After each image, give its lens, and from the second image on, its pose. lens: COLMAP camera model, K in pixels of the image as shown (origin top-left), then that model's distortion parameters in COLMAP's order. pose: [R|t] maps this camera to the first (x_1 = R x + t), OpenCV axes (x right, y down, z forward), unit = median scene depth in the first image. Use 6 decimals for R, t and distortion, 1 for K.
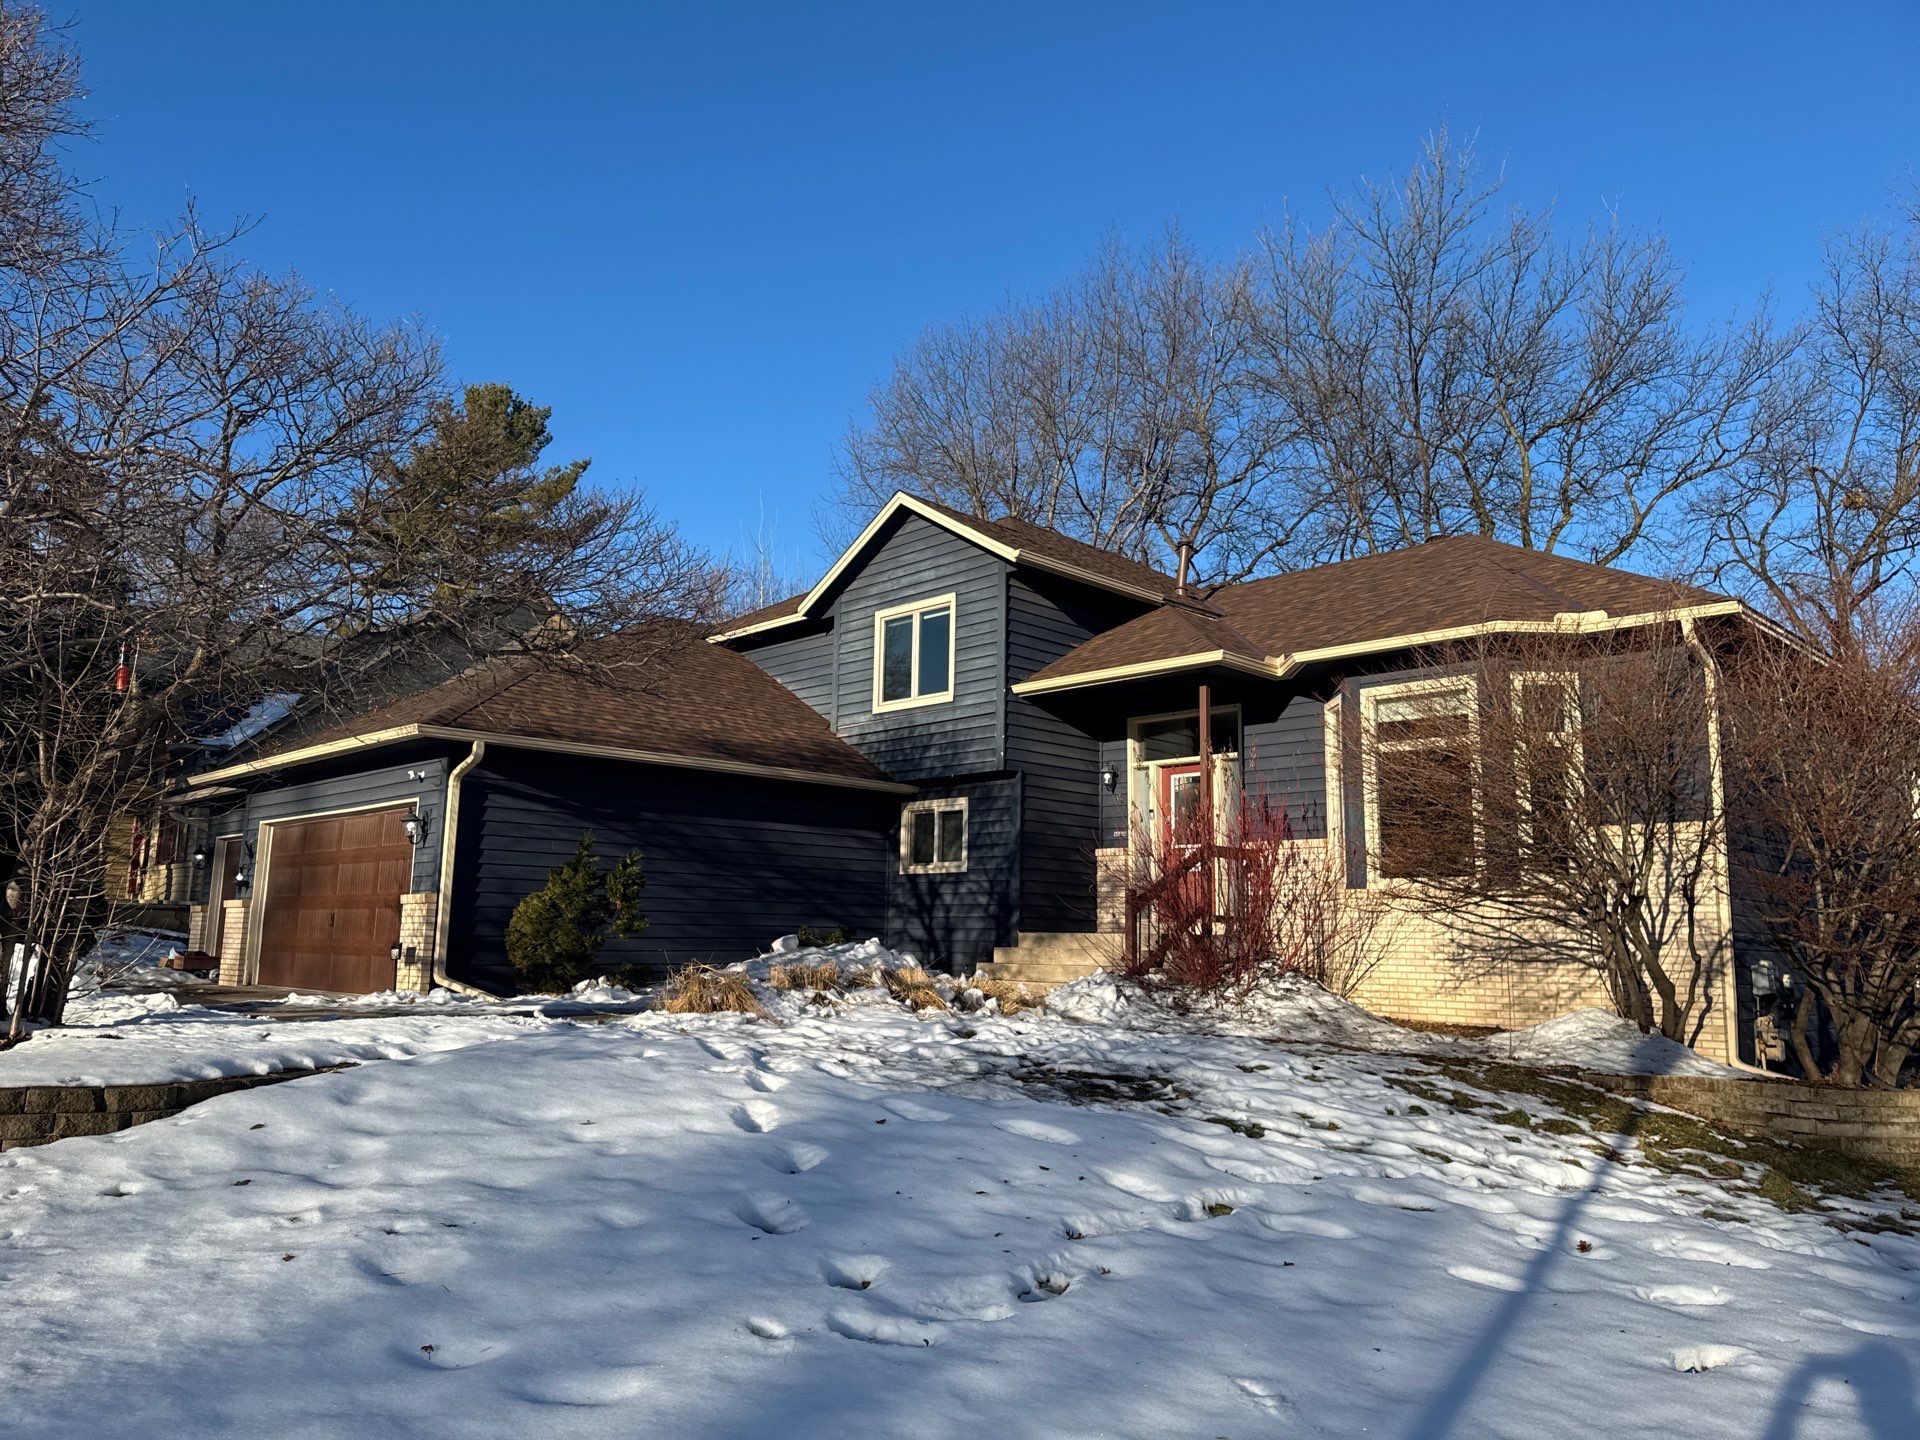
lens RADIAL K [[1319.8, 0, 954.4], [0, 1319.8, 772.1], [0, 0, 1]] dist [0.049888, -0.103383]
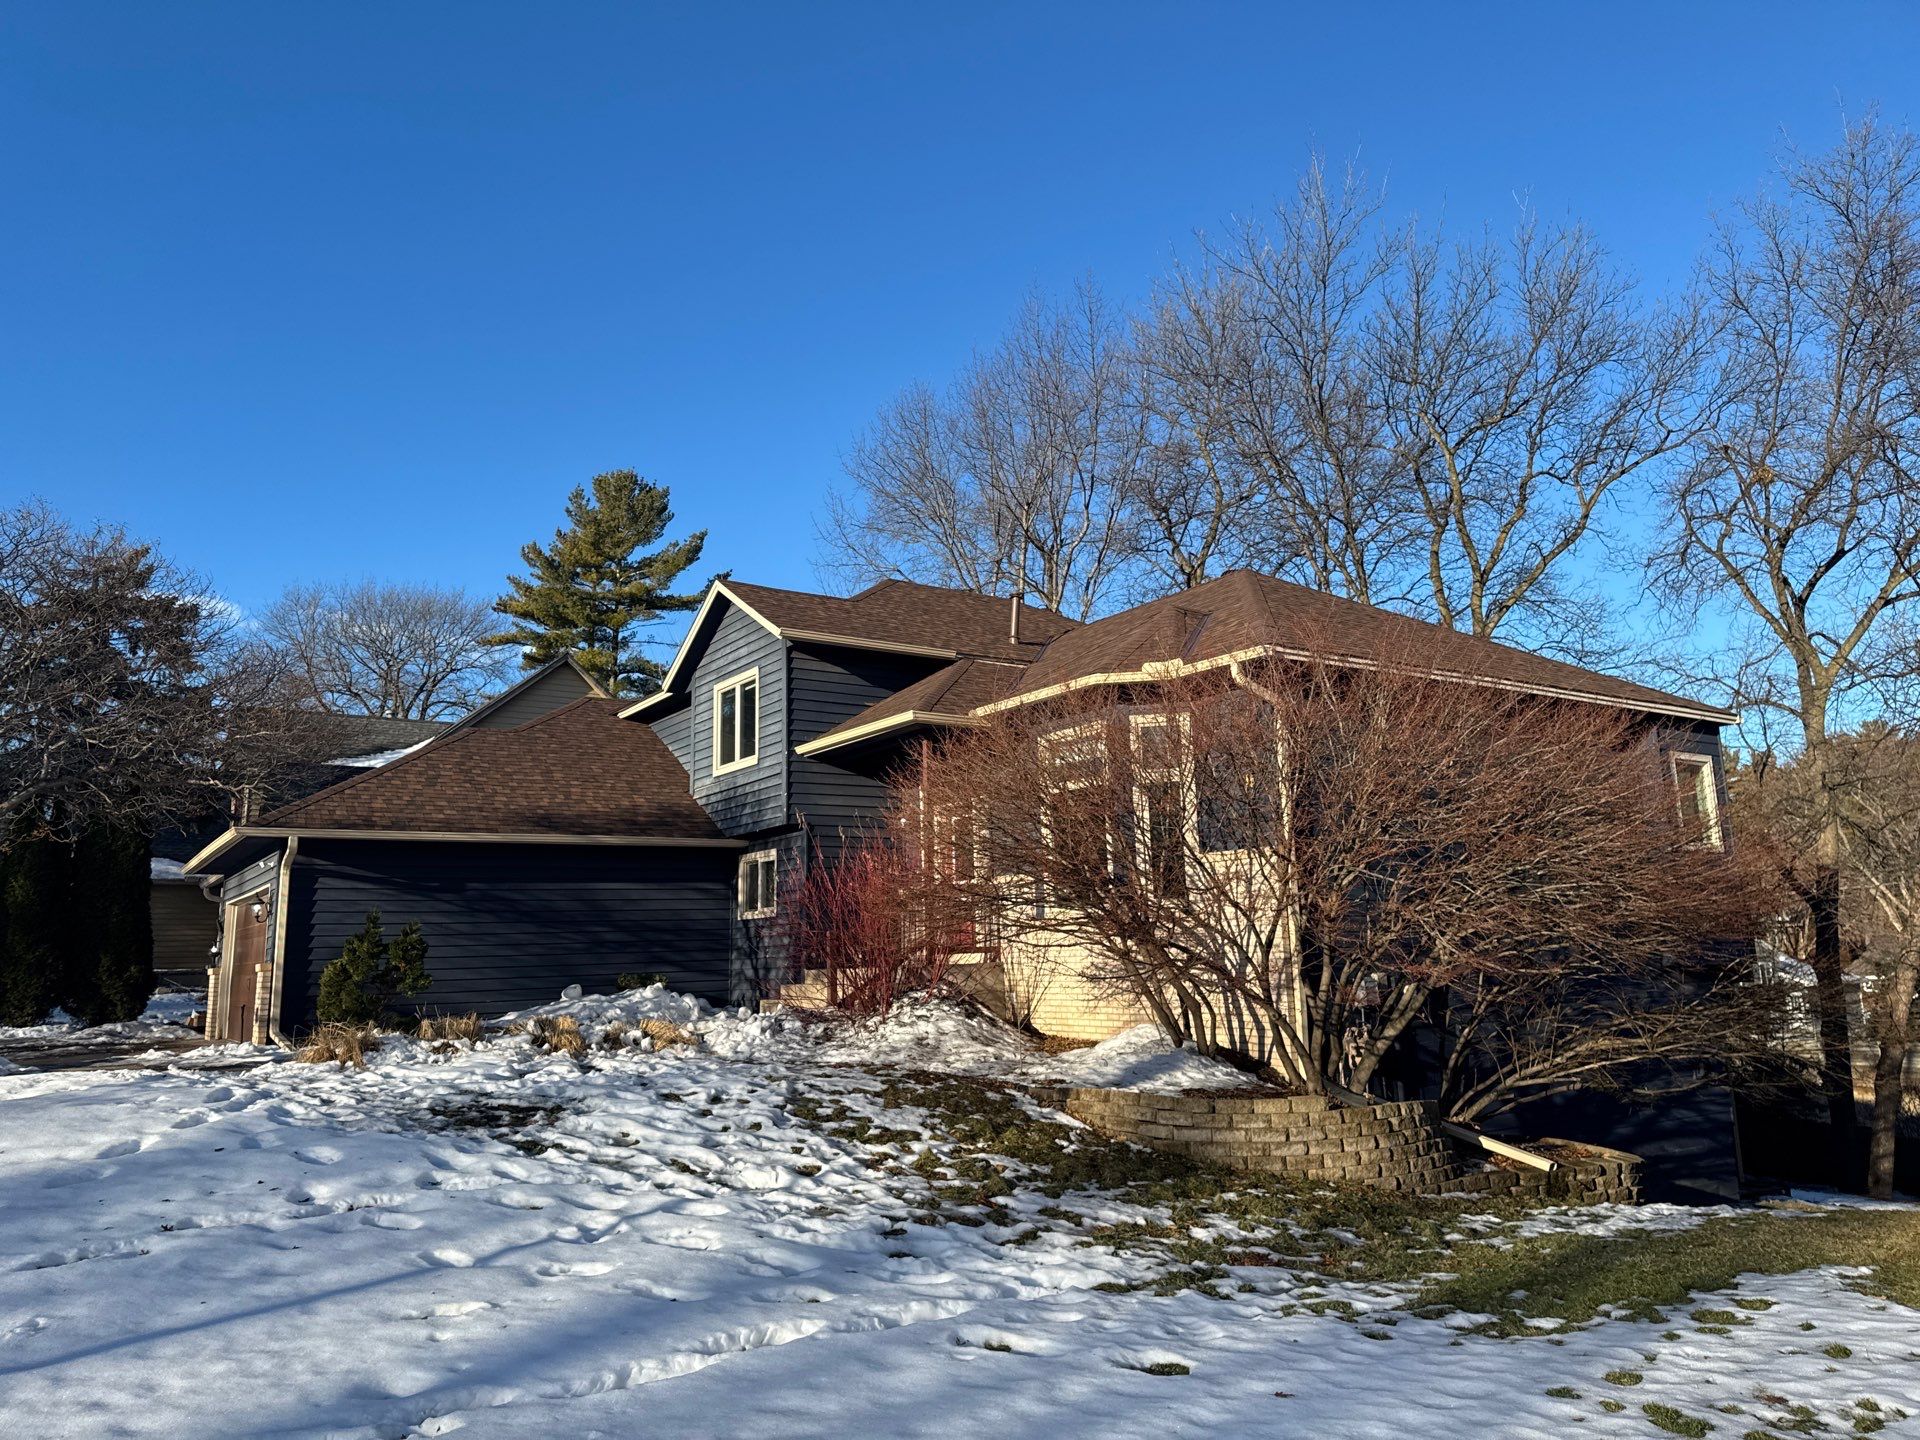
lens RADIAL K [[1299.2, 0, 960.0], [0, 1299.2, 720.0], [0, 0, 1]] dist [-0.000699, -0.033107]
pose [[0.986847, -0.076857, -0.142217, 0.325647], [0.068960, 0.995834, -0.059653, -0.012931], [0.146209, 0.049061, 0.988036, -0.065039]]
